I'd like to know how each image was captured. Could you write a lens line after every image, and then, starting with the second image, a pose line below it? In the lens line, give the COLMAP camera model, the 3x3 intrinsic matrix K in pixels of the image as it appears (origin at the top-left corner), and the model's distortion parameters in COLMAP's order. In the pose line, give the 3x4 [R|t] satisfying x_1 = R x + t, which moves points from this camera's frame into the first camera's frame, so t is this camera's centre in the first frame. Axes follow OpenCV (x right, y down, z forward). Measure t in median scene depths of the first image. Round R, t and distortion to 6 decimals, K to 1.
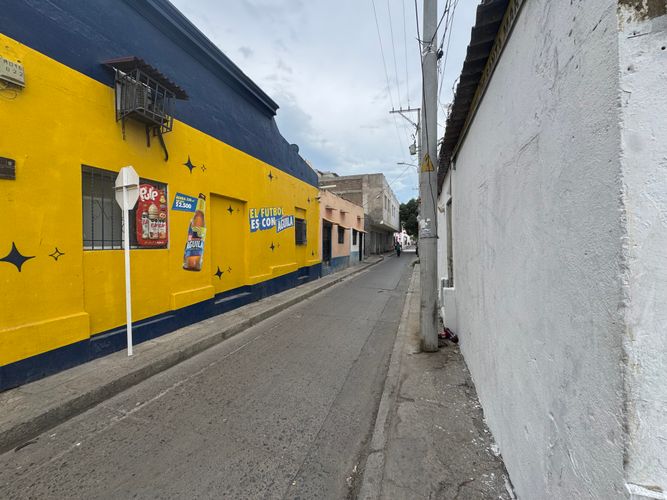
lens RADIAL K [[265.7, 0, 333.0], [0, 265.7, 250.4], [0, 0, 1]] dist [-0.002008, 0.000091]
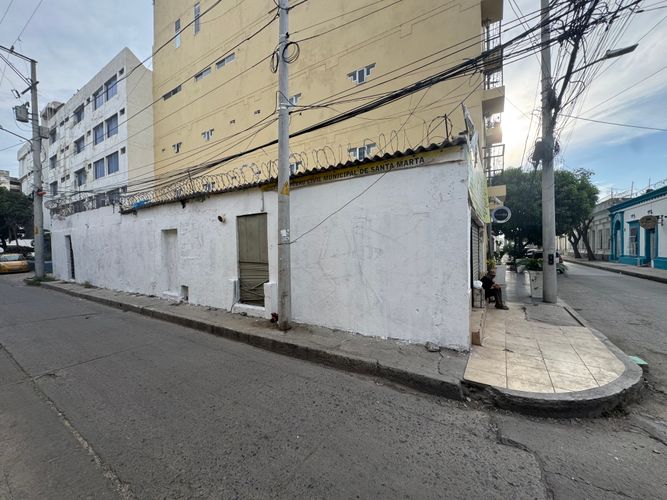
lens RADIAL K [[265.7, 0, 333.0], [0, 265.7, 250.4], [0, 0, 1]] dist [-0.002008, 0.000091]
pose [[0.239921, 0.001345, 0.970792, -1.090656], [0.033673, 0.999386, -0.009706, 0.008548], [-0.970208, 0.035018, 0.239728, 0.552246]]
